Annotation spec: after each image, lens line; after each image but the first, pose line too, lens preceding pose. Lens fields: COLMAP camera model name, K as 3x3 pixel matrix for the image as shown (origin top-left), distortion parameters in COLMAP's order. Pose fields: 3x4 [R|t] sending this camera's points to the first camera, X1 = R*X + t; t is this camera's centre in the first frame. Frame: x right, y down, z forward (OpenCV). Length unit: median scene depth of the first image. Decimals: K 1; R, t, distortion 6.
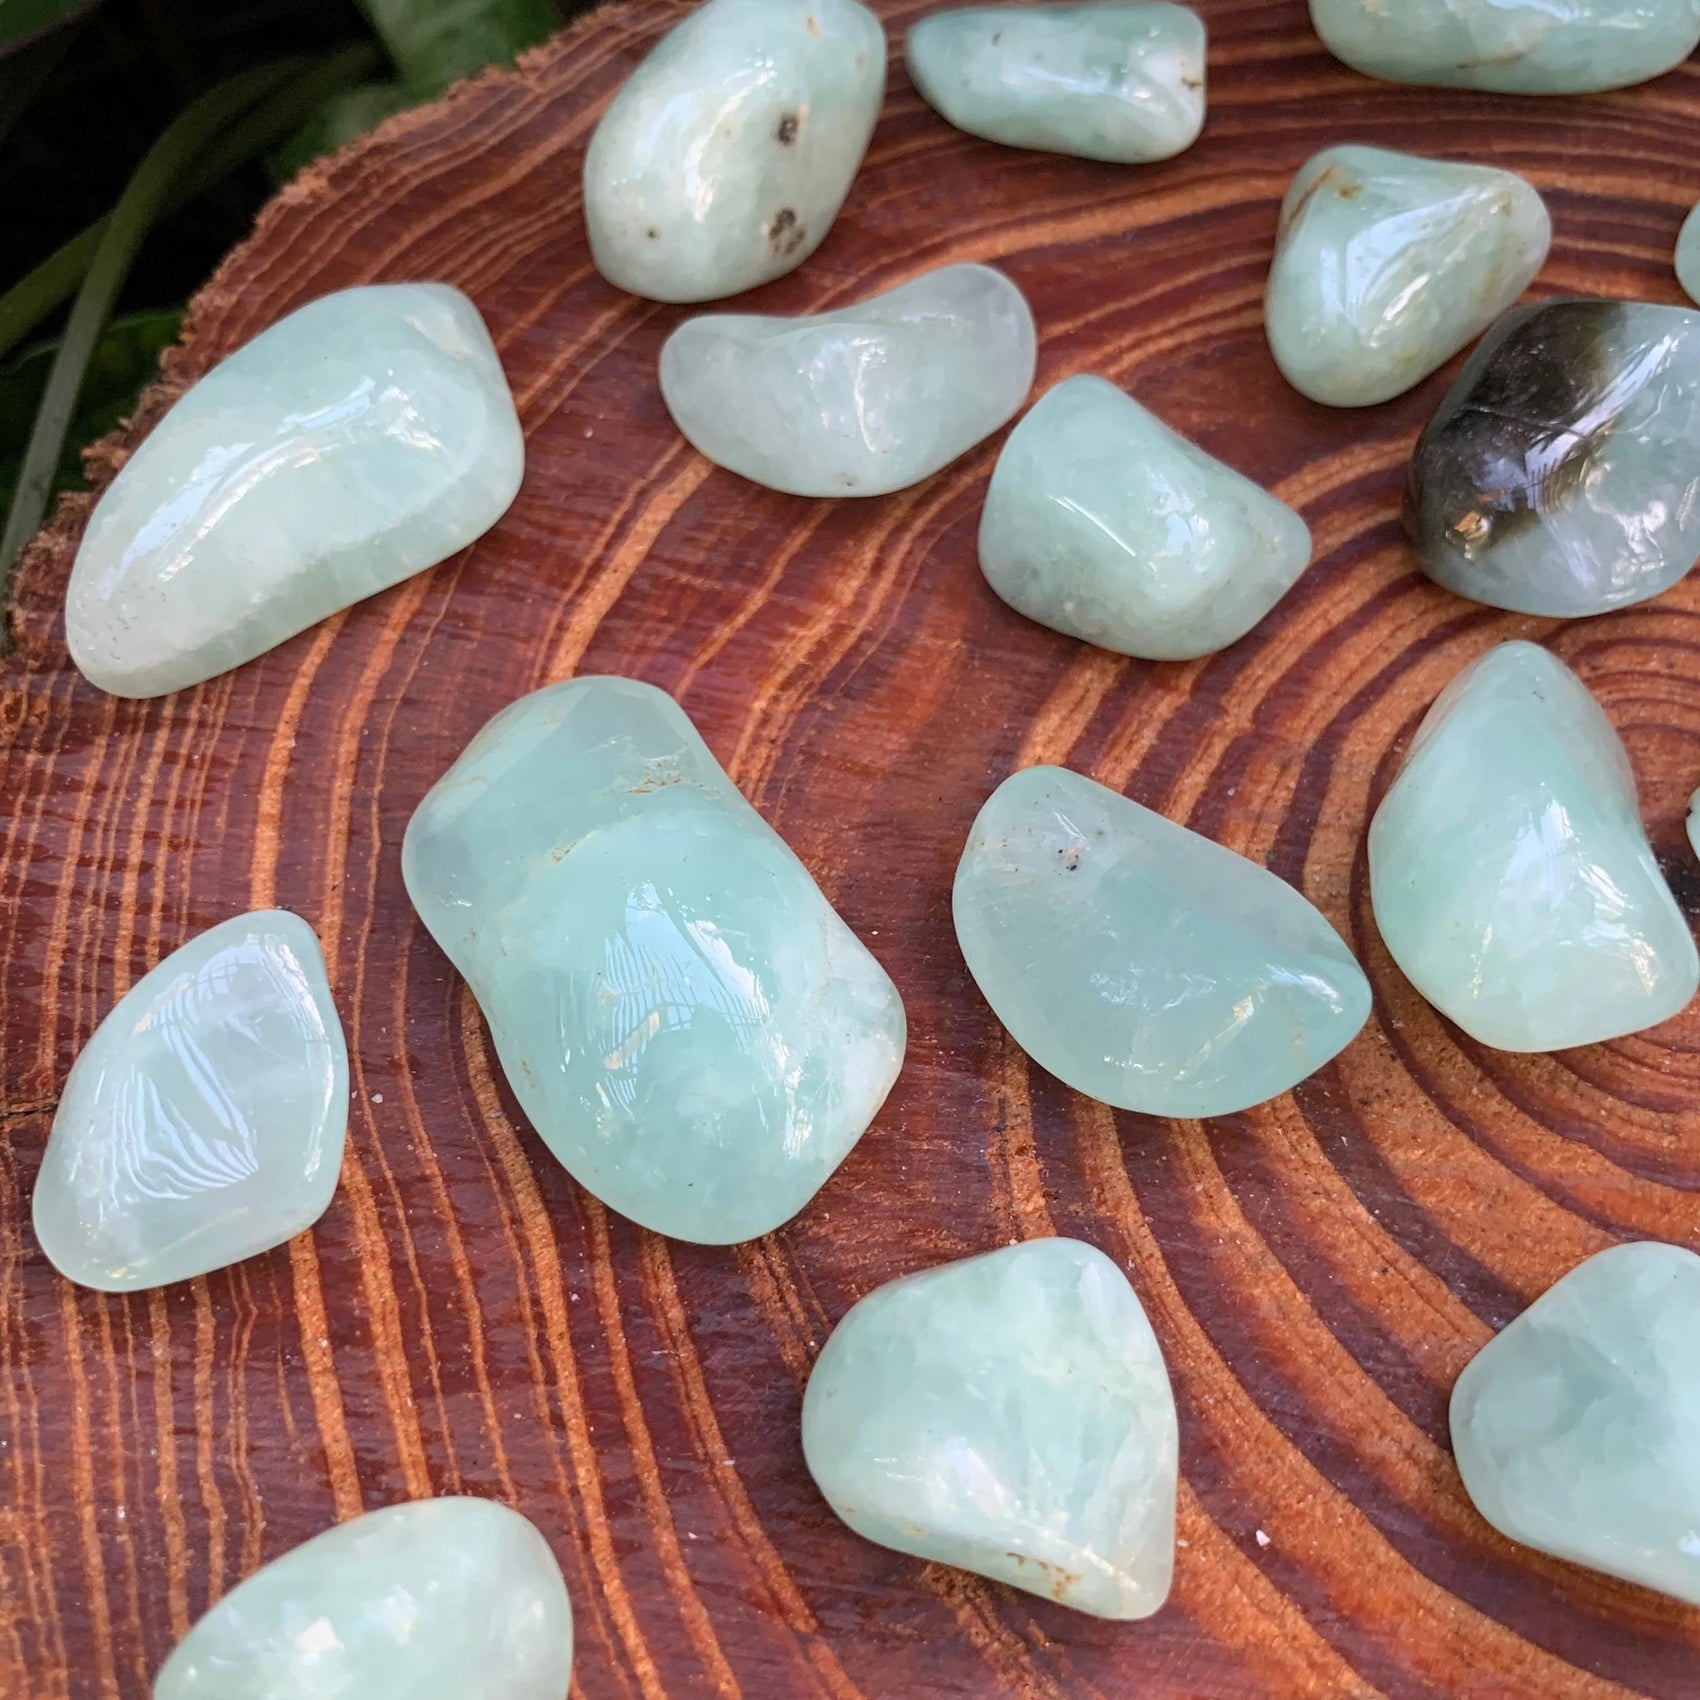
lens RADIAL K [[1736.7, 0, 865.2], [0, 1736.7, 859.1], [0, 0, 1]] dist [-0.024683, 0.000000]
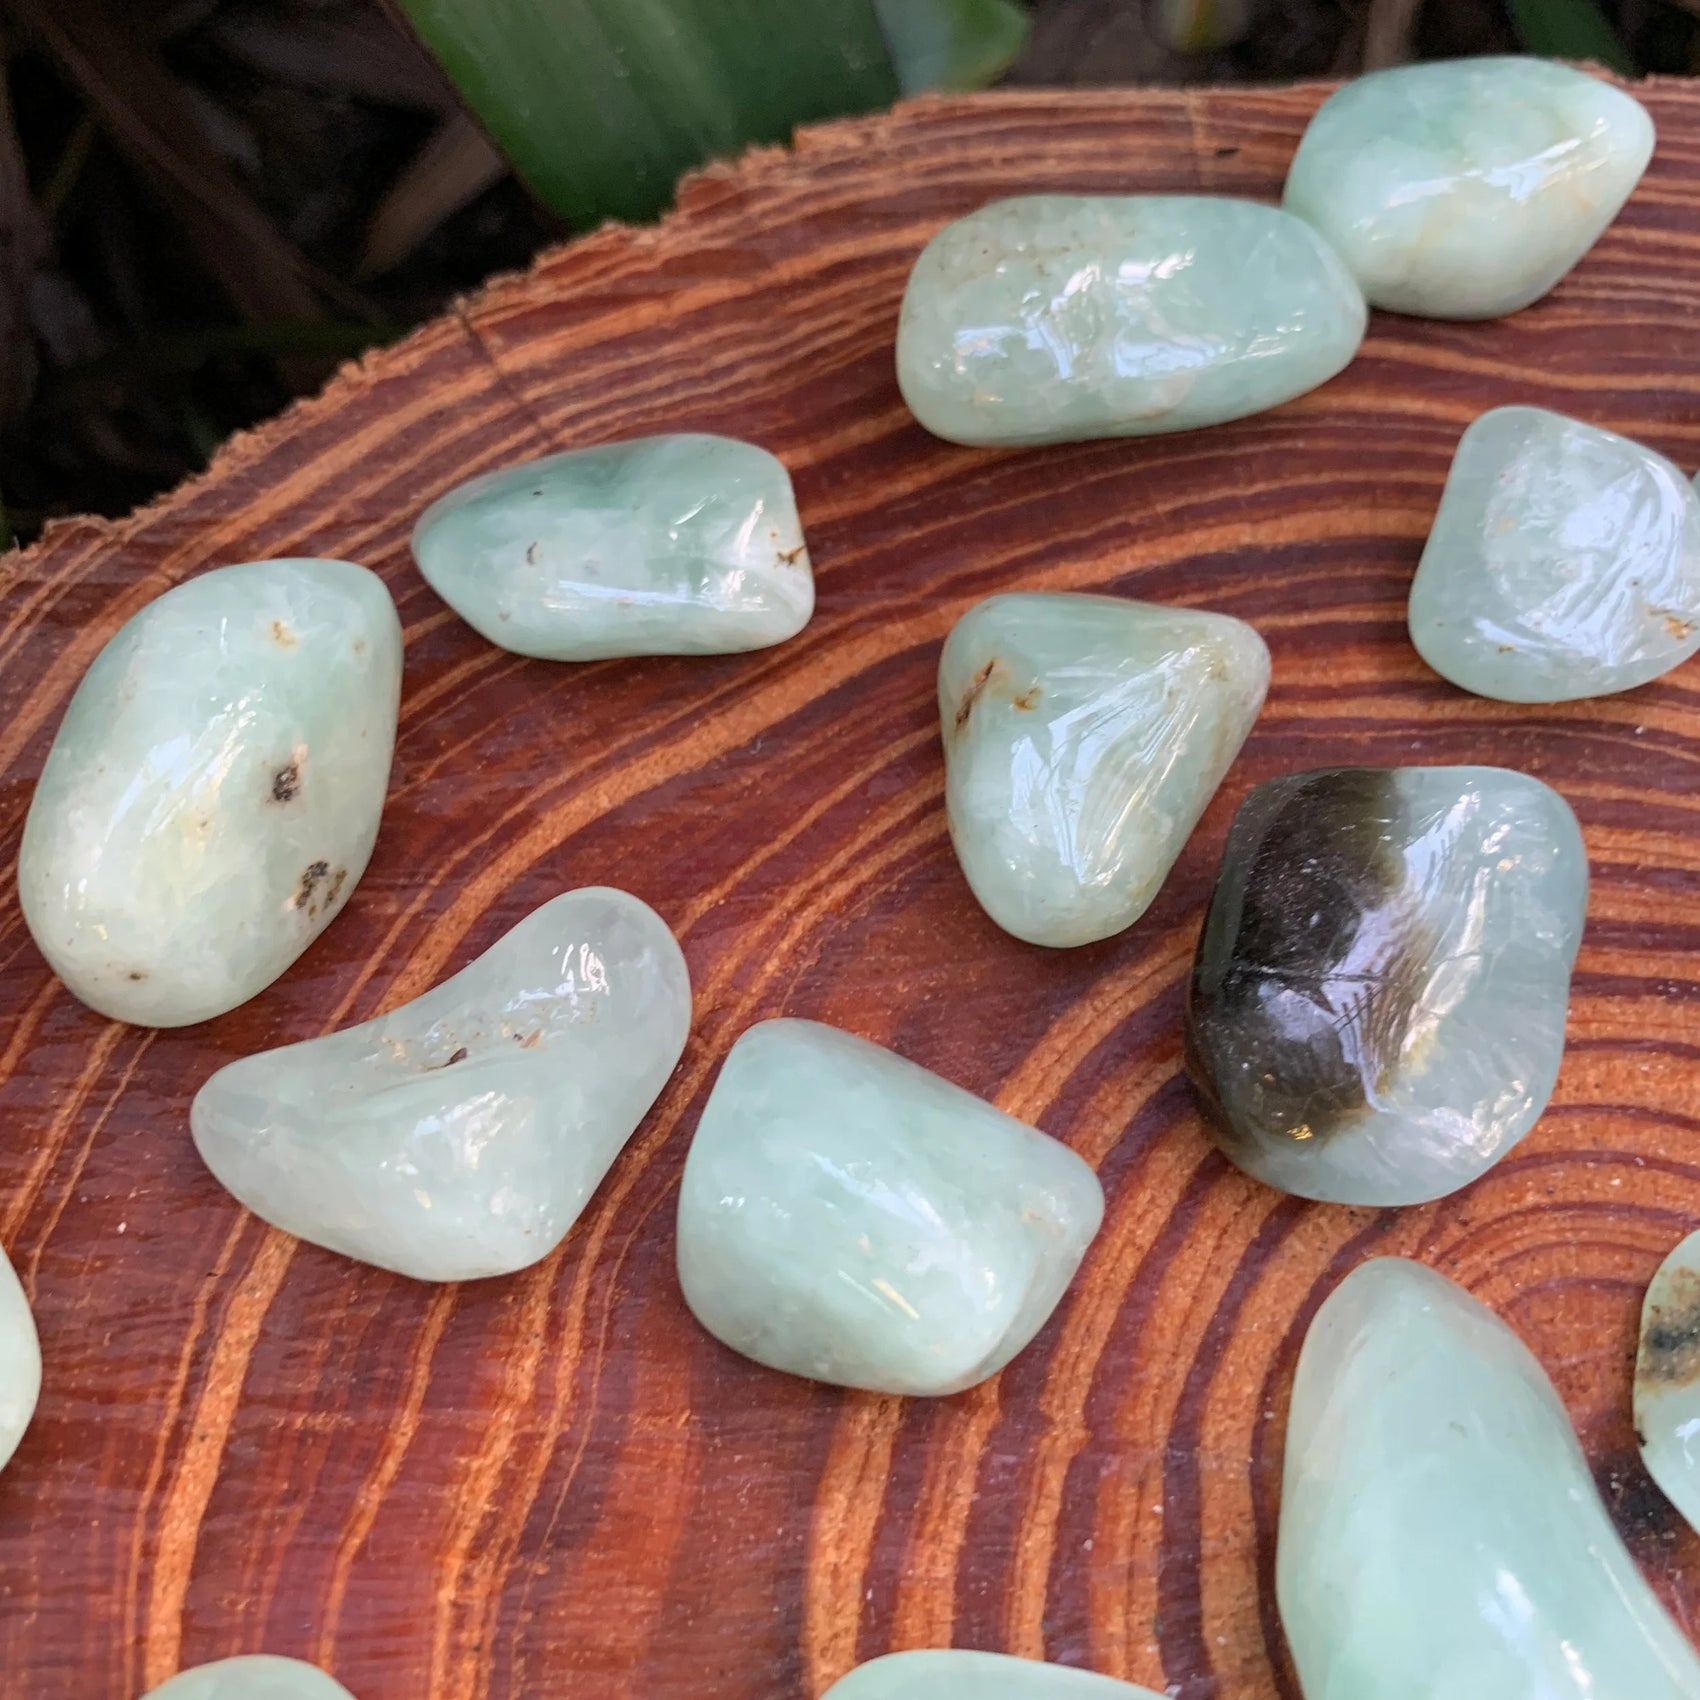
lens RADIAL K [[1791.0, 0, 854.8], [0, 1791.0, 841.5], [0, 0, 1]] dist [-0.032129, 0.000000]
pose [[0.956548, -0.248235, 0.152953, 0.070286], [0.249798, 0.968254, 0.009226, -0.371337], [-0.150388, 0.029382, 0.988190, 0.227283]]
